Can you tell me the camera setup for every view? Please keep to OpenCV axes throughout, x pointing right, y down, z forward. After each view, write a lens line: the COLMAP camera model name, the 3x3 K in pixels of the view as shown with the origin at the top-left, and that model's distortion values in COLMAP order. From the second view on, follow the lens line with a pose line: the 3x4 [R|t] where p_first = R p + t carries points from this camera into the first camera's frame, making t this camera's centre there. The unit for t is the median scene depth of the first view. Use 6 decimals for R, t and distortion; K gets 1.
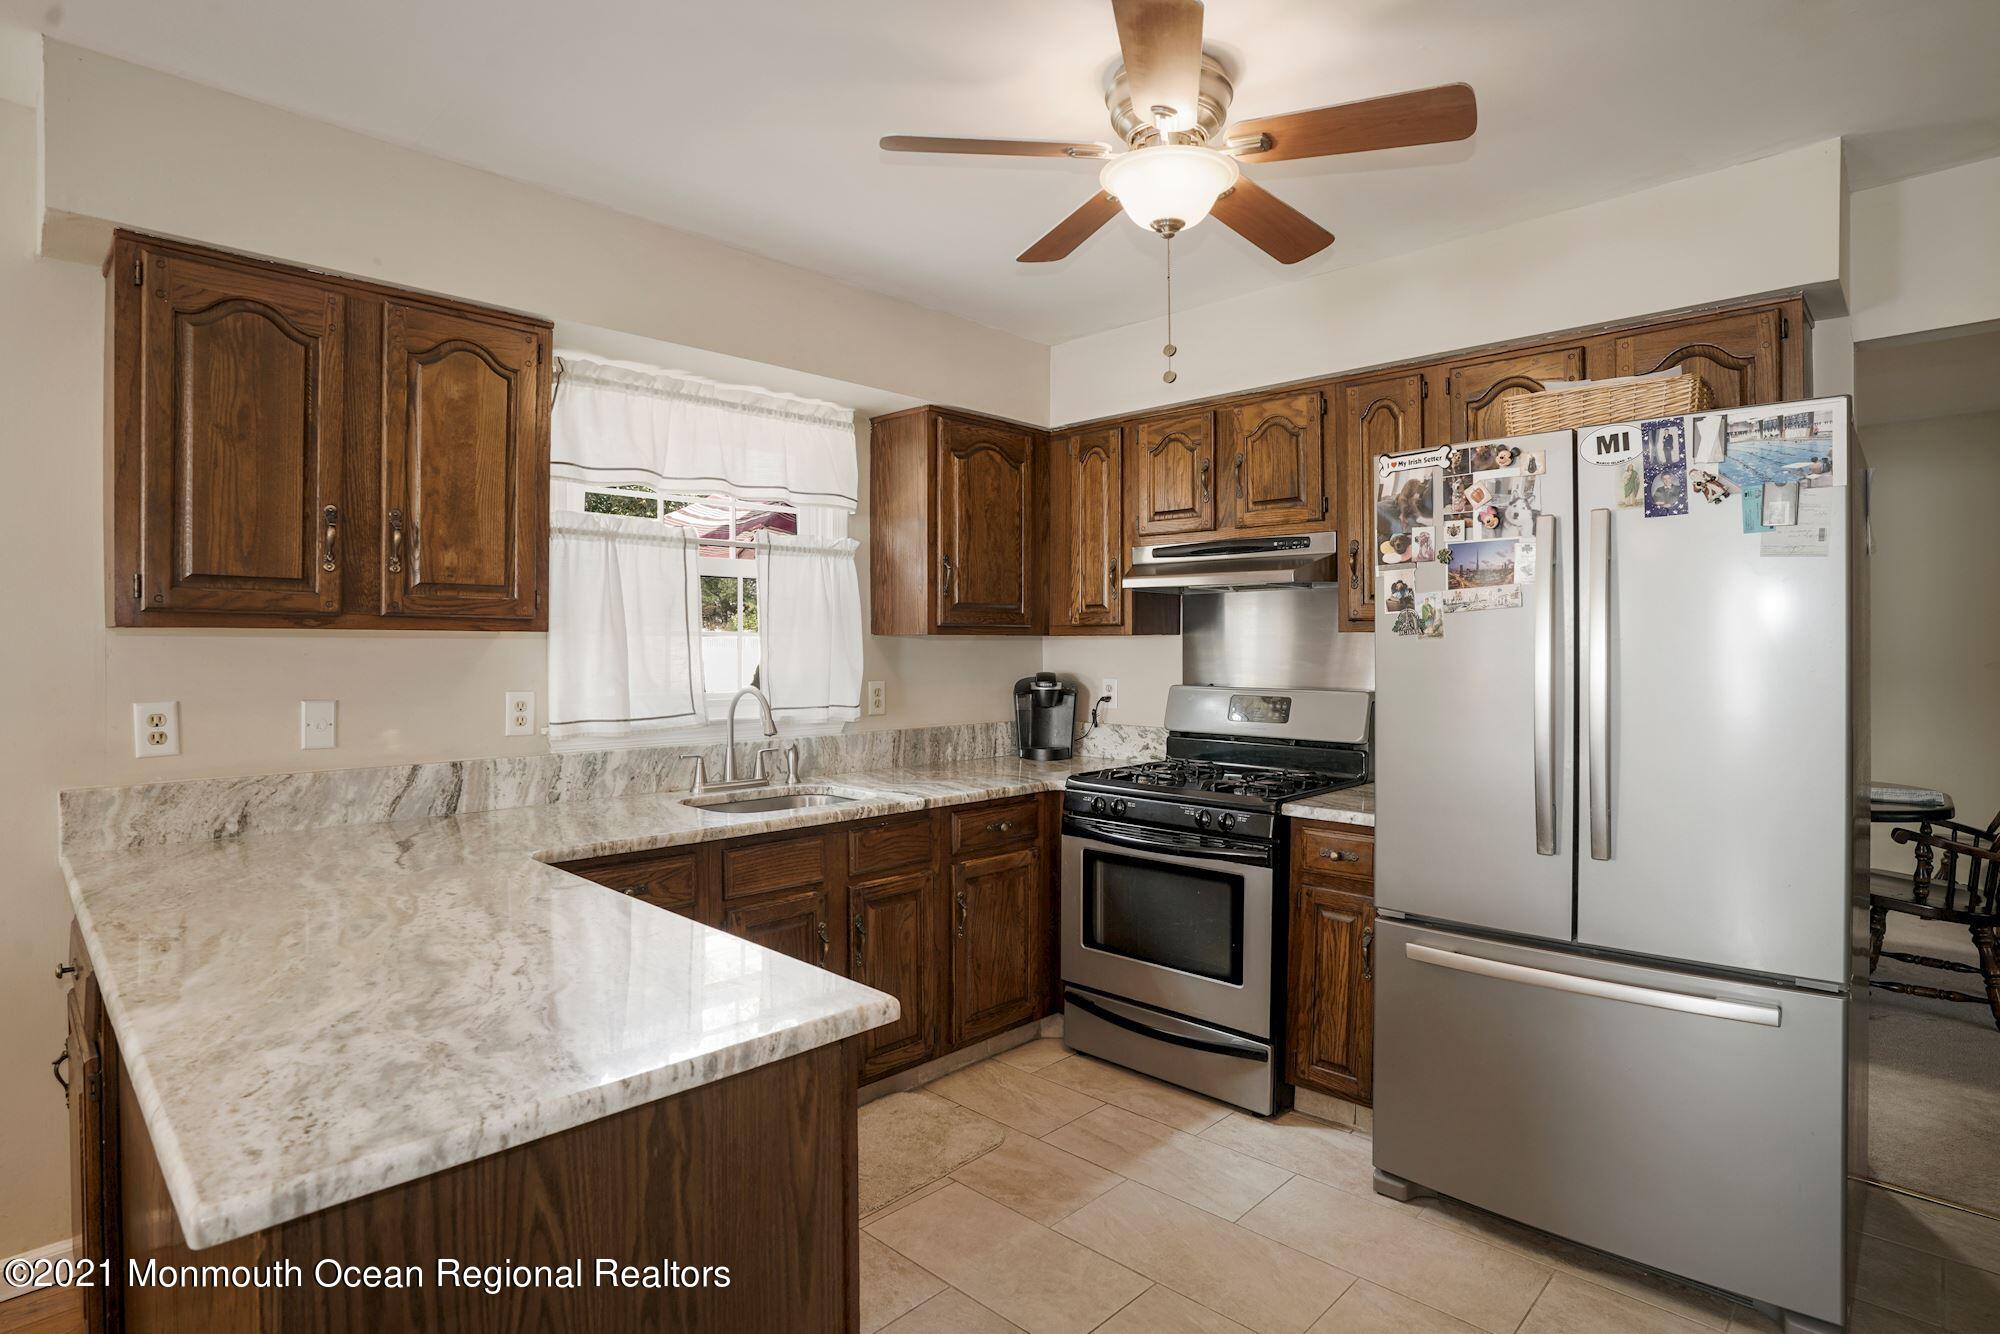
lens RADIAL K [[1021.3, 0, 989.0], [0, 1021.3, 658.4], [0, 0, 1]] dist [-0.040663, 0.003099]
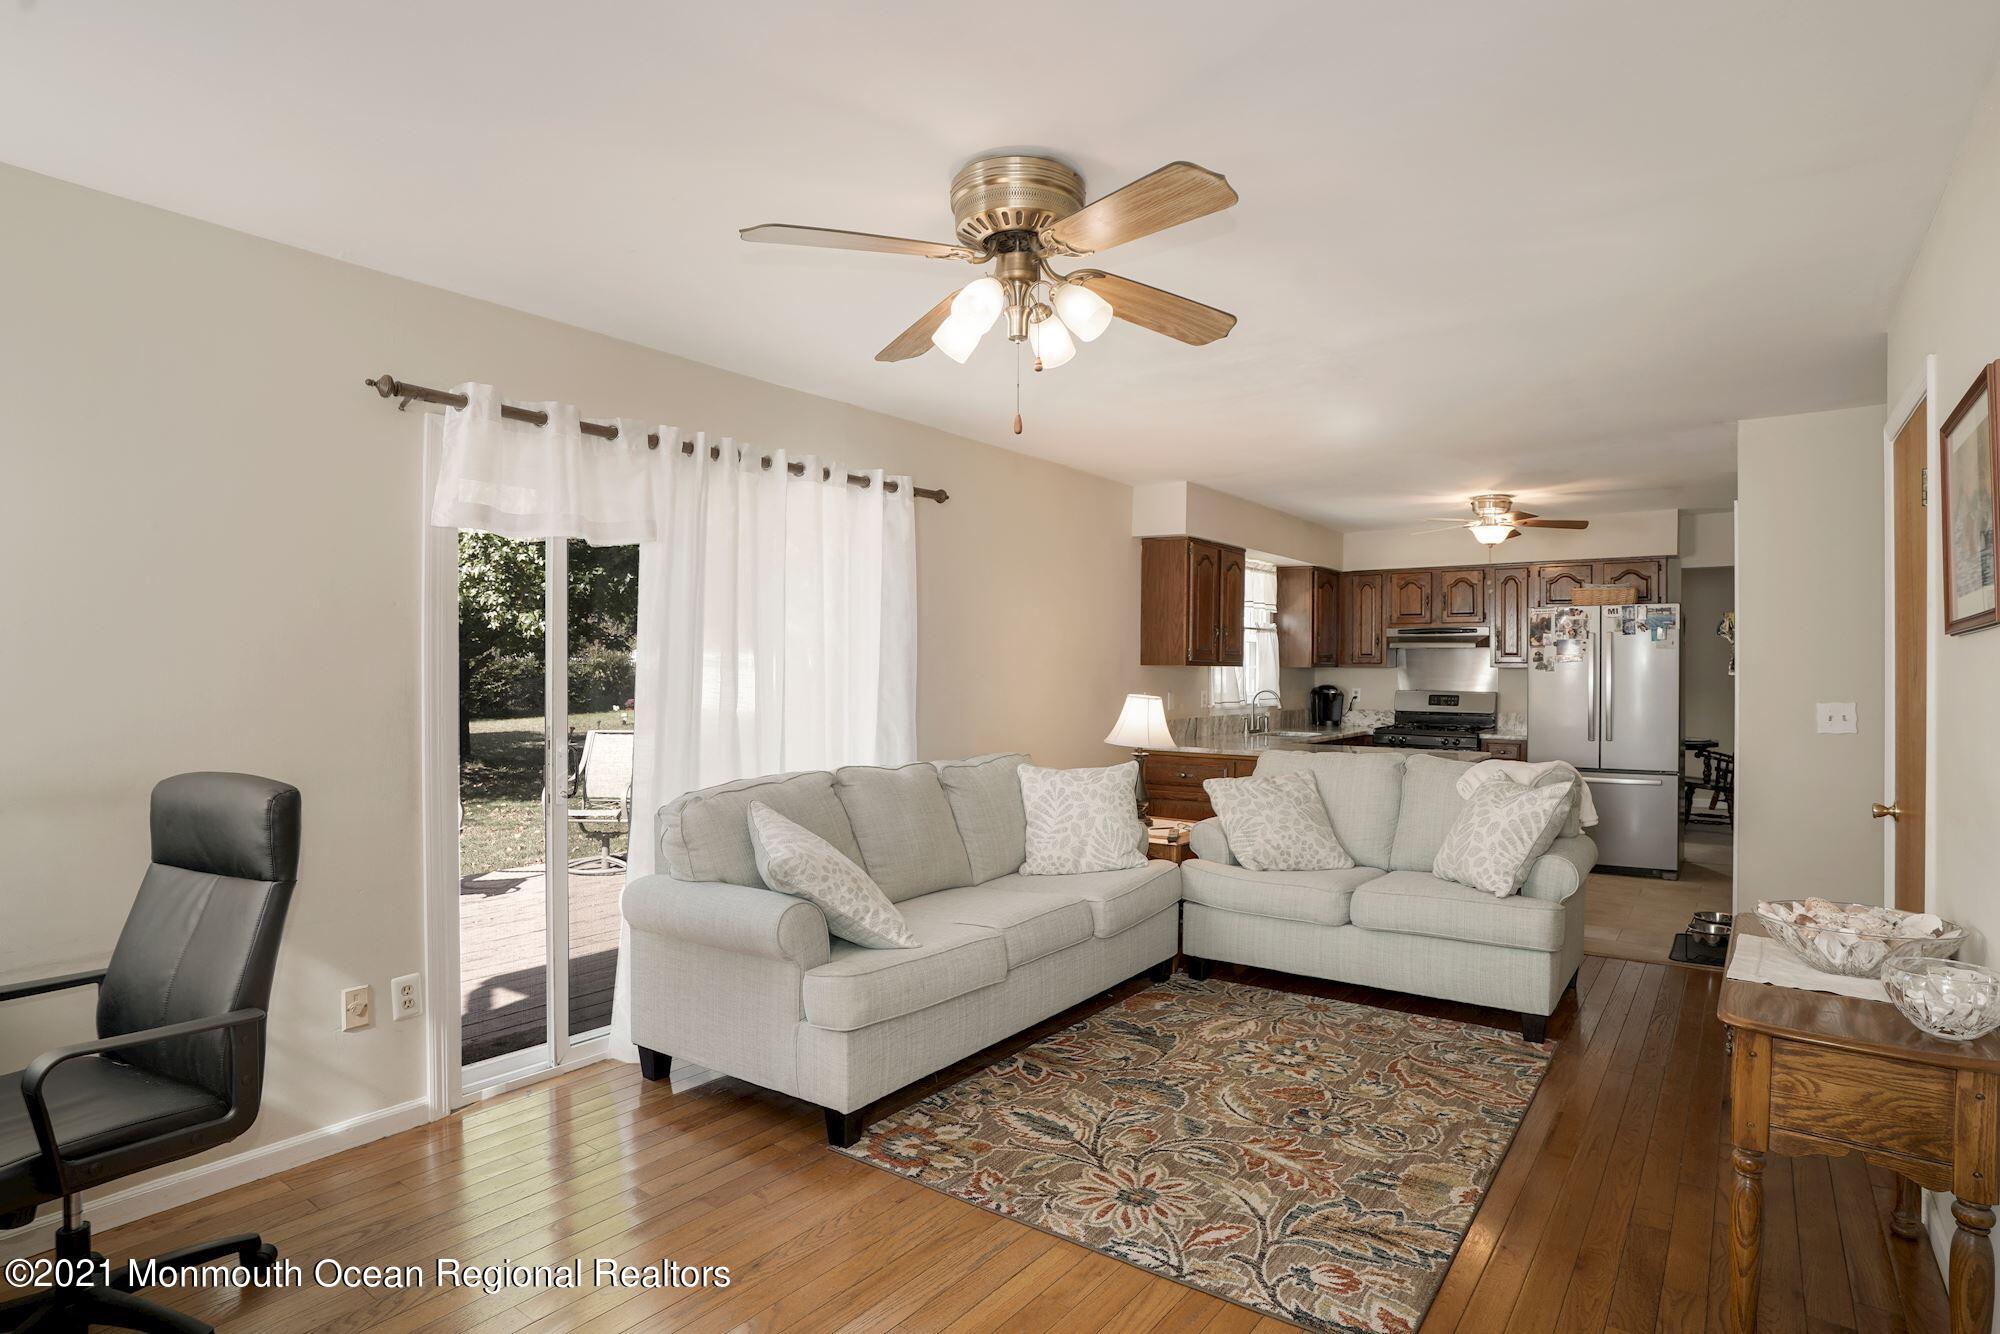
lens RADIAL K [[1021.3, 0, 1013.7], [0, 1021.3, 667.4], [0, 0, 1]] dist [-0.040663, 0.003099]
pose [[0.990659, 0.006314, 0.136218, -1.471399], [-0.004604, 0.999907, -0.012859, 0.013724], [-0.136287, 0.012112, 0.990595, -1.655571]]
